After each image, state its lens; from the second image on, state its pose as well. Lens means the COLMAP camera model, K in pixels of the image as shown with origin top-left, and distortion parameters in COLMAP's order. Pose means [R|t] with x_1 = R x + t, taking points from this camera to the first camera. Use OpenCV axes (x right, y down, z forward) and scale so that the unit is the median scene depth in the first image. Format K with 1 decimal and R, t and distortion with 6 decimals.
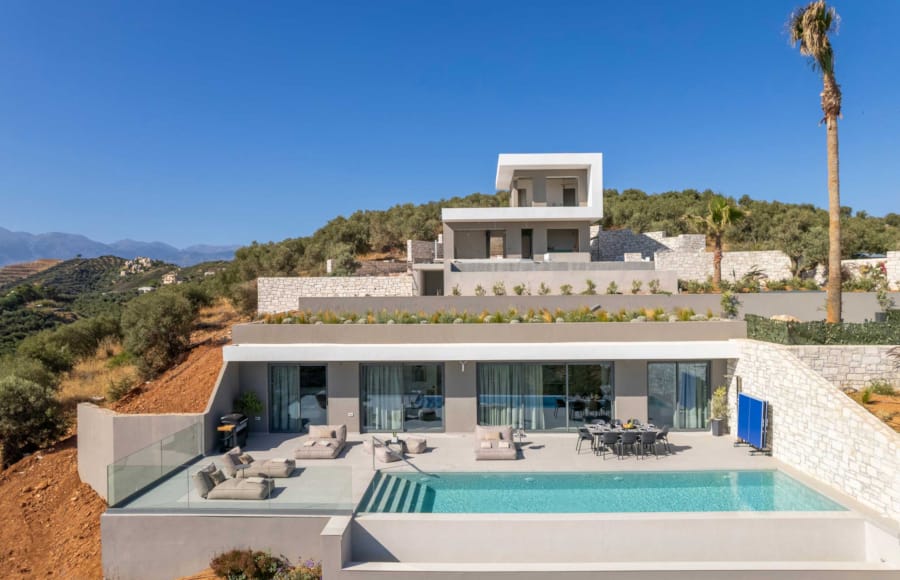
lens RADIAL K [[564.6, 0, 450.0], [0, 564.6, 290.0], [0, 0, 1]] dist [-0.073162, 0.102567]
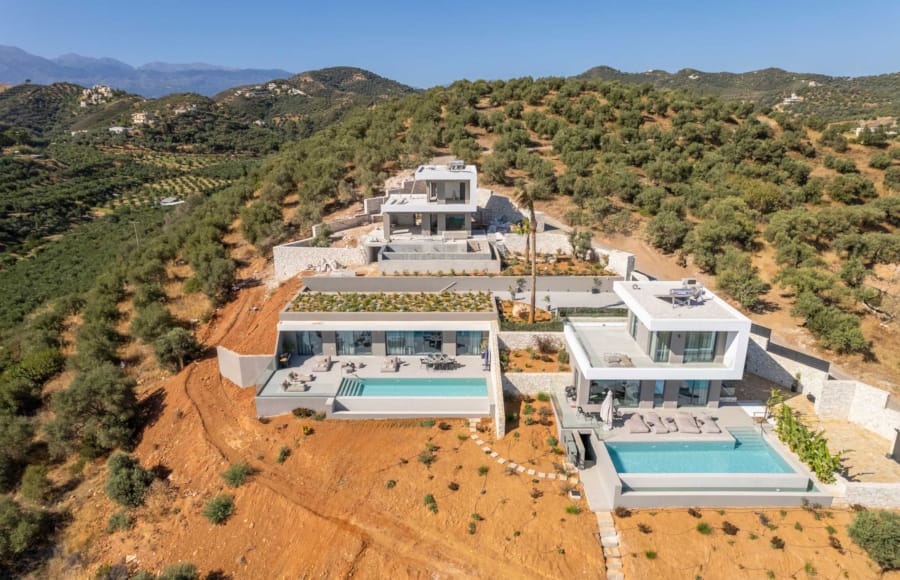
lens RADIAL K [[564.6, 0, 450.0], [0, 564.6, 290.0], [0, 0, 1]] dist [-0.073162, 0.102567]
pose [[0.999372, -0.001199, 0.035407, 0.129511], [-0.009419, 0.954465, 0.298173, -0.401176], [-0.034152, -0.298319, 0.953855, -0.663905]]
